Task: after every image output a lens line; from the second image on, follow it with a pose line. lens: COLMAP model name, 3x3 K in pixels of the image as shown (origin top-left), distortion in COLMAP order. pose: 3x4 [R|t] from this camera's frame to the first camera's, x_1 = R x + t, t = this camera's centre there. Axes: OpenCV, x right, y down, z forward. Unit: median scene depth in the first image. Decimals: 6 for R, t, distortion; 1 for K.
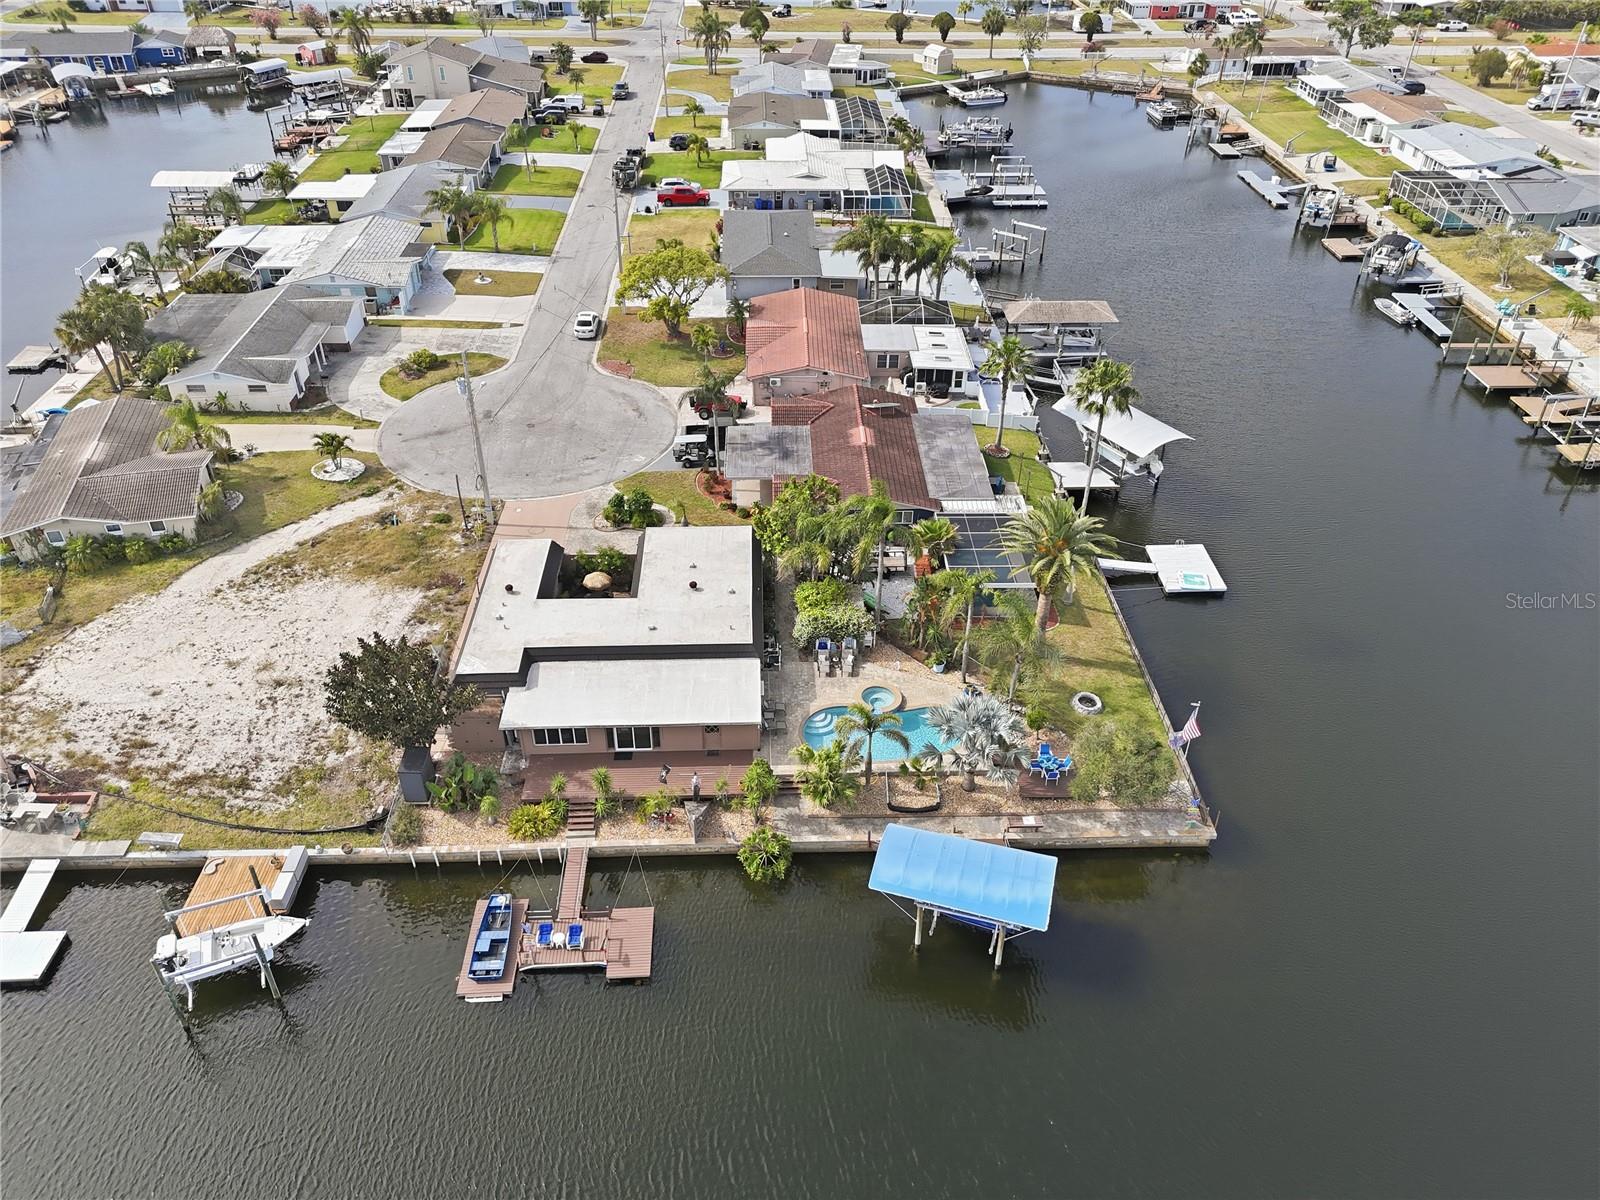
lens RADIAL K [[1183.7, 0, 795.7], [0, 1183.7, 594.2], [0, 0, 1]] dist [0.078282, -0.075312]
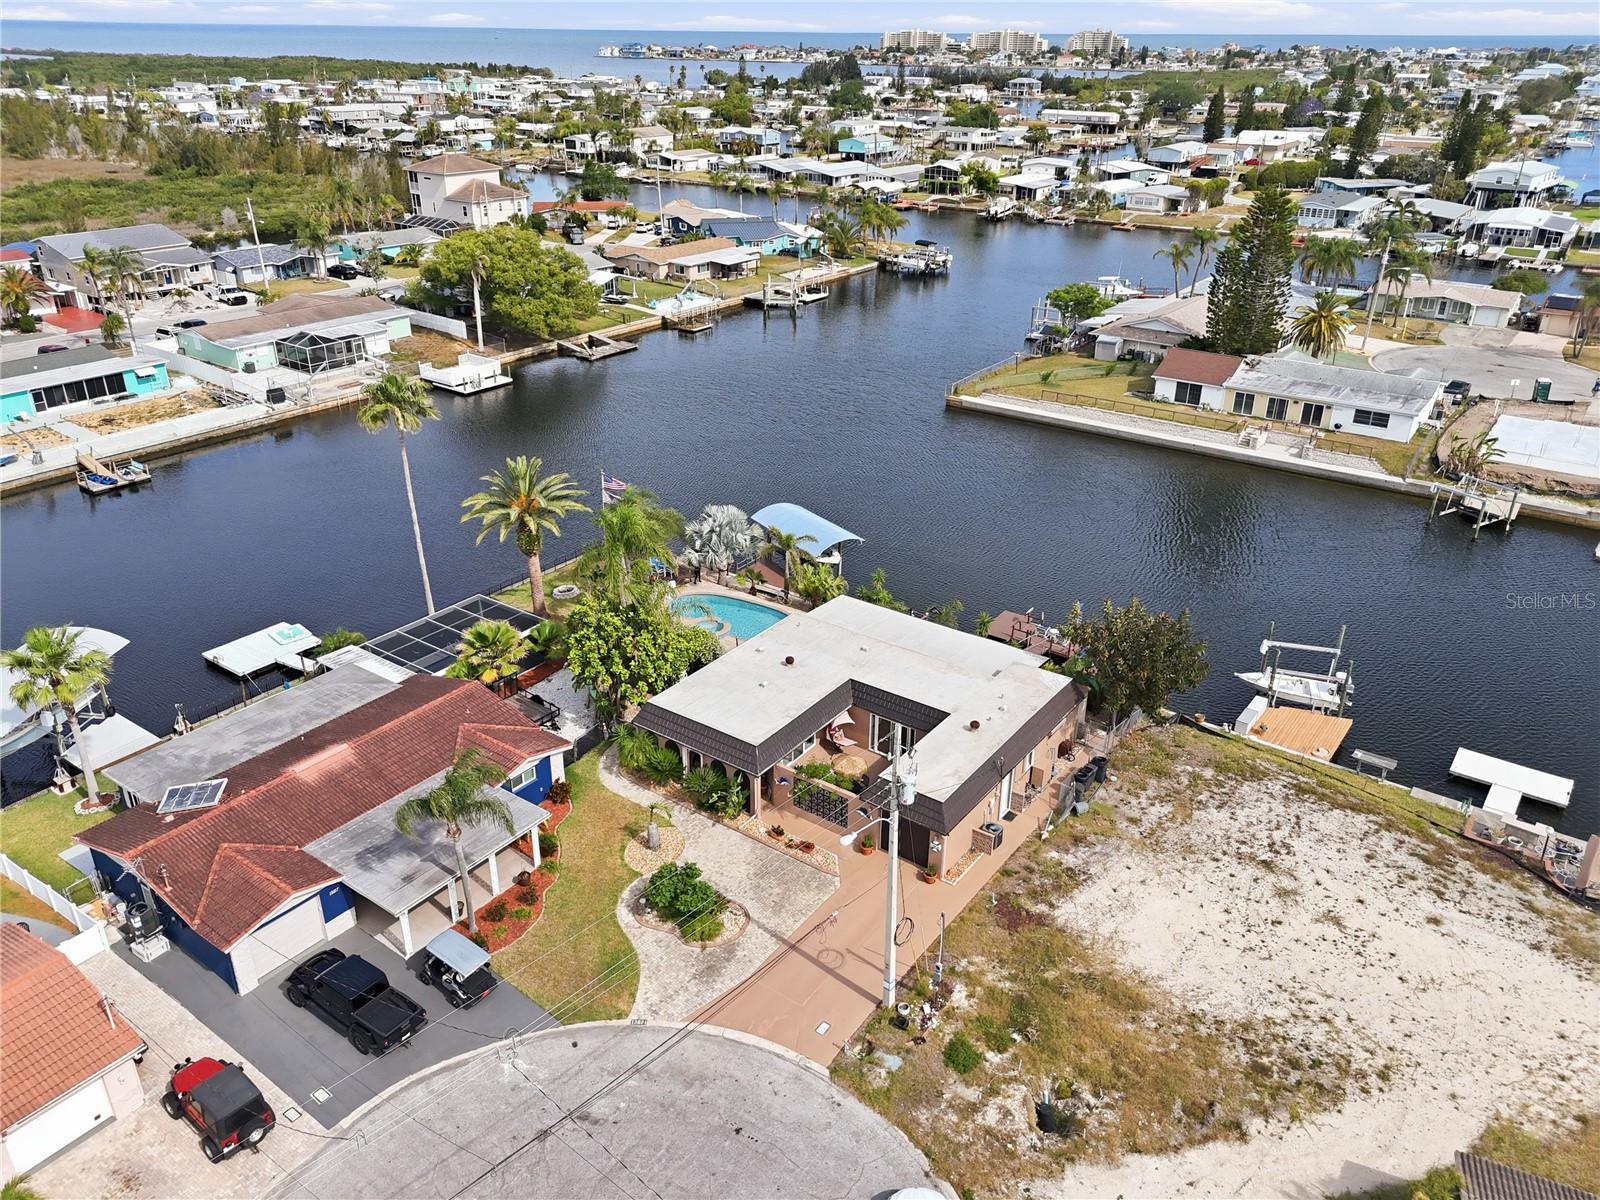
lens RADIAL K [[1183.7, 0, 795.7], [0, 1183.7, 594.2], [0, 0, 1]] dist [0.078282, -0.075312]
pose [[-0.790106, -0.275476, 0.547581, -0.358329], [0.340370, 0.545774, 0.765688, -0.453167], [-0.509784, 0.791356, -0.337456, 0.808052]]
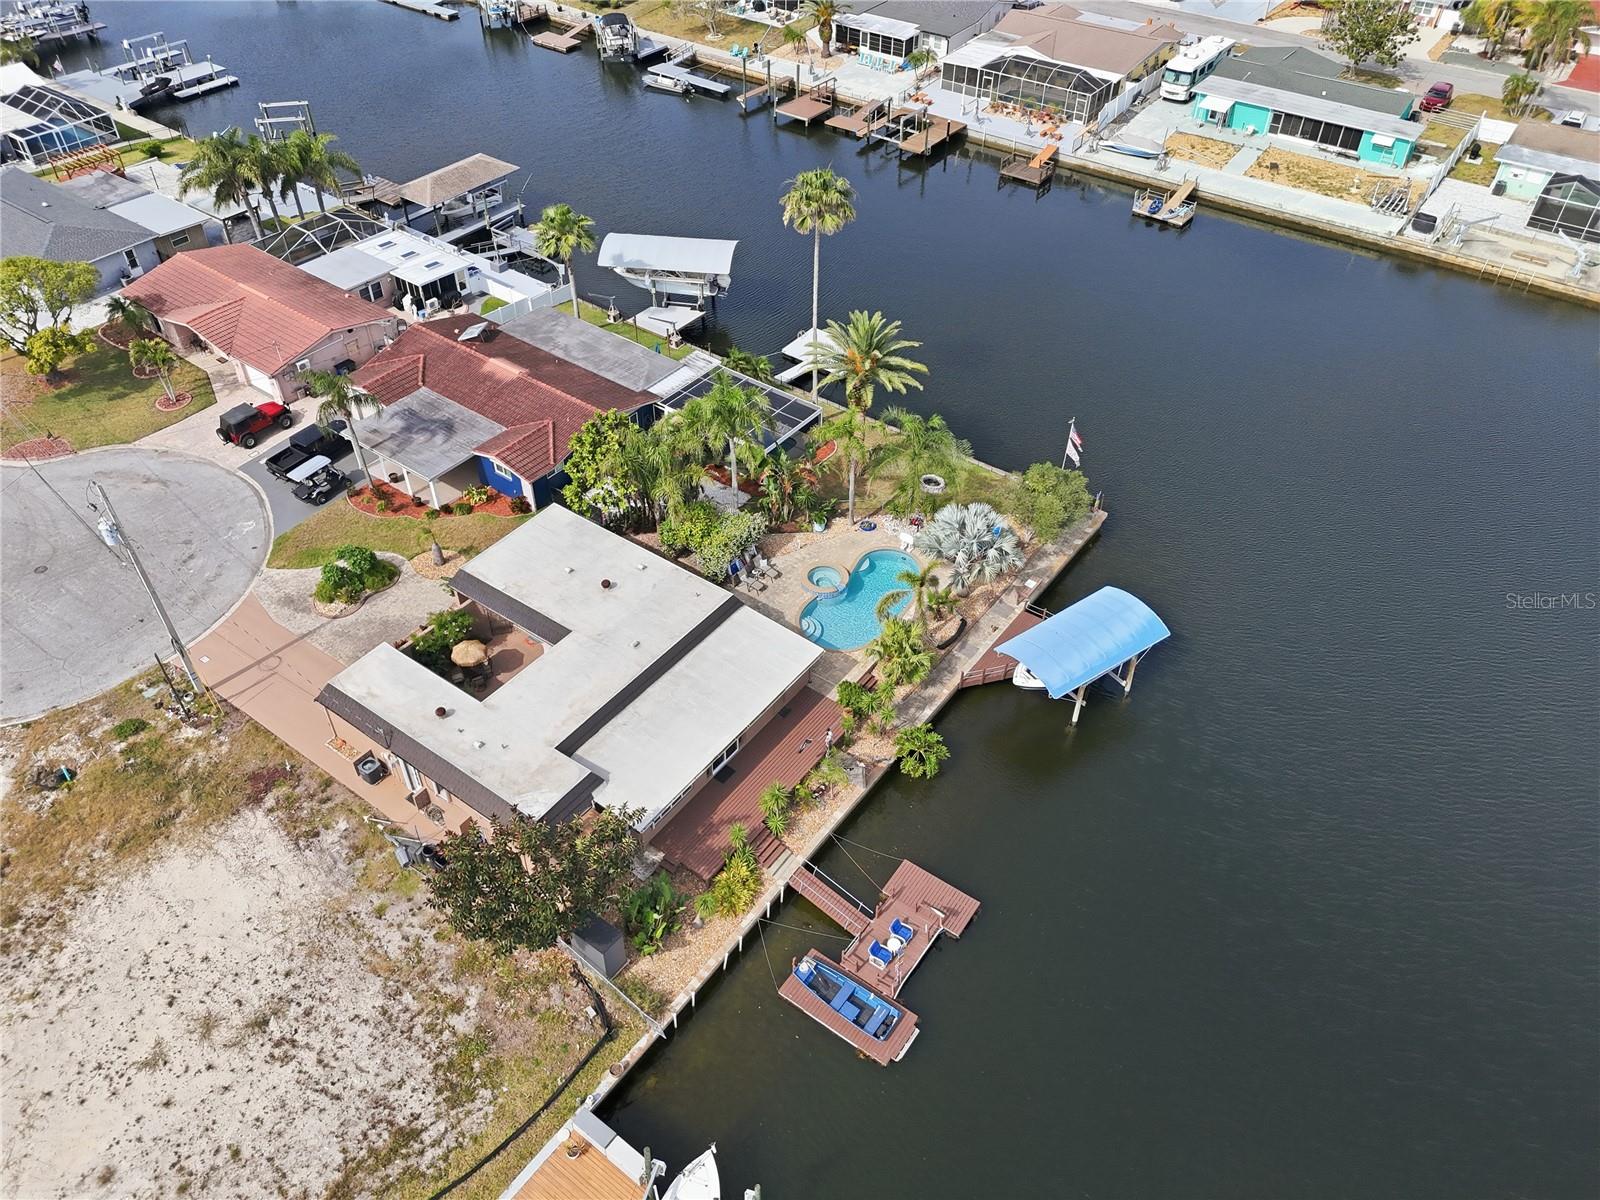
lens RADIAL K [[1183.7, 0, 795.7], [0, 1183.7, 594.2], [0, 0, 1]] dist [0.078282, -0.075312]
pose [[0.617061, -0.527944, 0.583534, -0.324544], [0.448303, 0.845290, 0.290704, -0.121099], [-0.646731, 0.082218, 0.758274, 0.171492]]
